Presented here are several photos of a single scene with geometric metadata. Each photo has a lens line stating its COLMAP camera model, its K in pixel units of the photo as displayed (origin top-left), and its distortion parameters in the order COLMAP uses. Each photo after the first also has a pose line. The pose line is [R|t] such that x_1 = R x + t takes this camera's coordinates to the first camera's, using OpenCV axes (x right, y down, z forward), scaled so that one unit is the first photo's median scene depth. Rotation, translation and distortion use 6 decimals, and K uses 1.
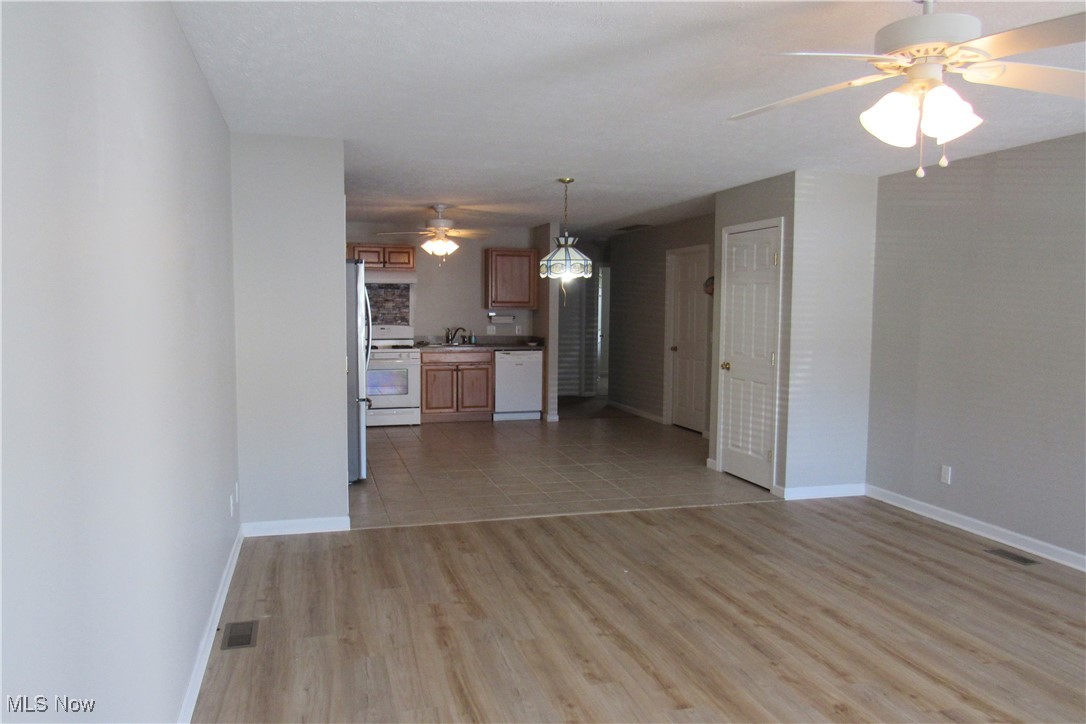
lens RADIAL K [[776.5, 0, 542.4], [0, 776.5, 363.3], [0, 0, 1]] dist [0.000255, 0.000007]
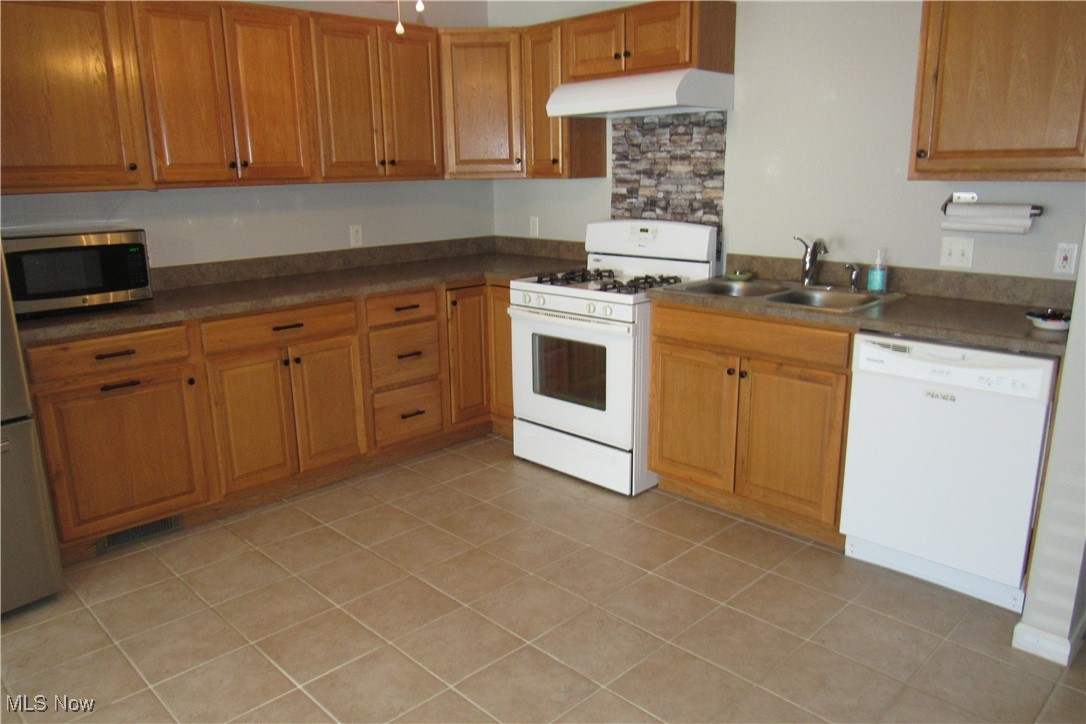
lens RADIAL K [[799.7, 0, 543.0], [0, 799.7, 359.7], [0, 0, 1]] dist [-0.002539, 0.000485]
pose [[0.460376, 0.198756, -0.865188, 0.140198], [-0.051046, 0.978928, 0.197723, -0.057476], [0.886255, -0.046862, 0.460820, 0.748570]]
